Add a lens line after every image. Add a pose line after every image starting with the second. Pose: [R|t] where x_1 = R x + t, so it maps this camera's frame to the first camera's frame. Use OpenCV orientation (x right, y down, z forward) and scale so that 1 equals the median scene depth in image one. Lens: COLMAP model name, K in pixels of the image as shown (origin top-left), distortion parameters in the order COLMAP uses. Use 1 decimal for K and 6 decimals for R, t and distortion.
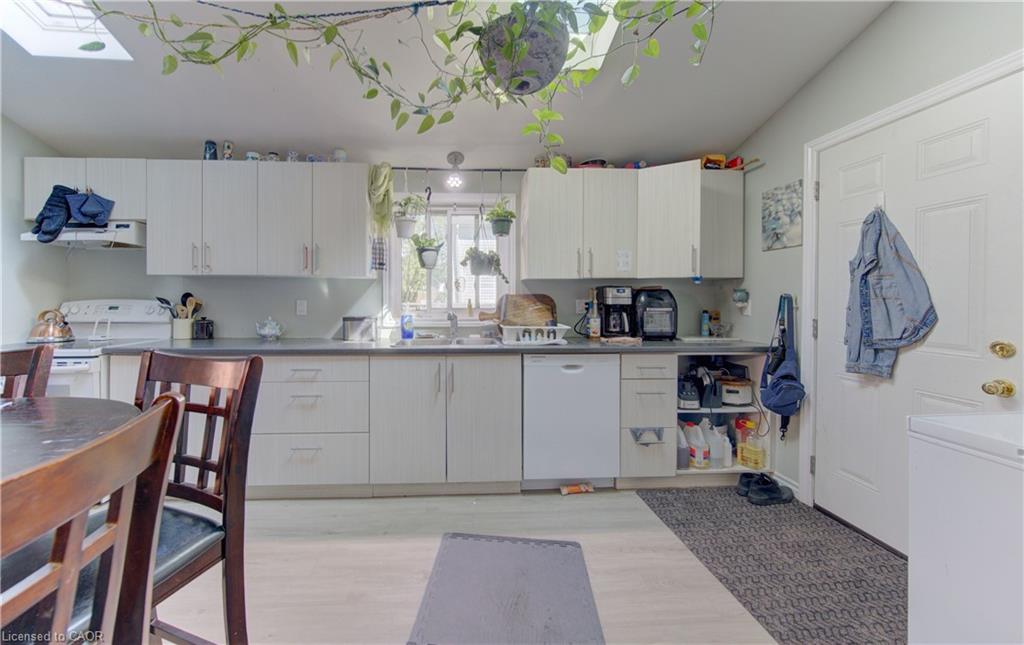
lens RADIAL K [[401.1, 0, 478.4], [0, 401.1, 302.0], [0, 0, 1]] dist [-0.000426, -0.000025]
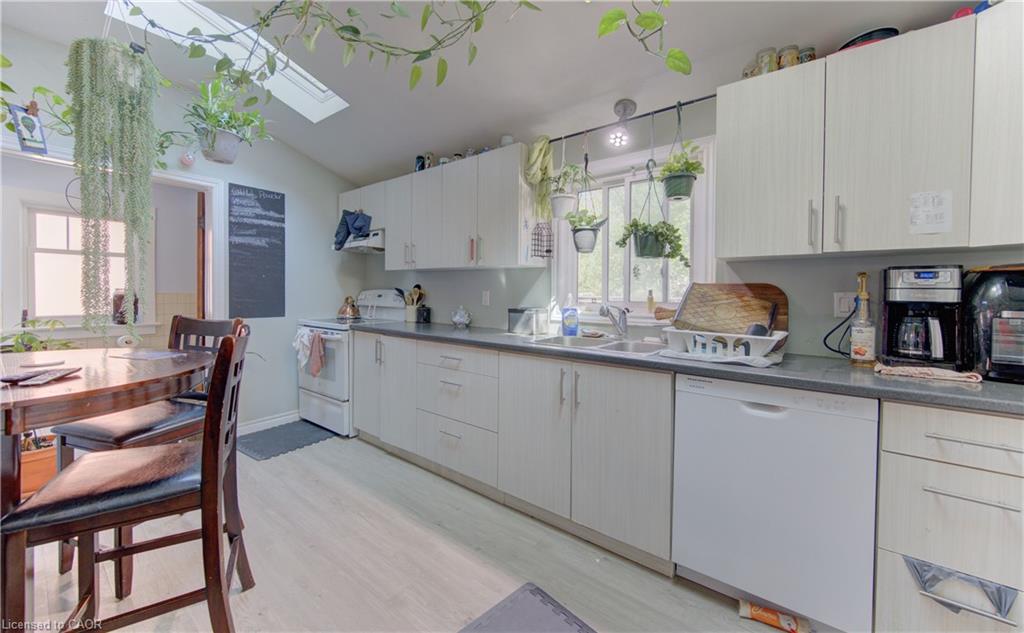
lens RADIAL K [[396.5, 0, 500.9], [0, 396.5, 299.2], [0, 0, 1]] dist [-0.001806, -0.000302]
pose [[0.741998, 0.018759, -0.670140, 0.293028], [-0.012579, 0.999822, 0.014060, 0.002190], [0.670285, -0.002003, 0.742101, 0.281648]]
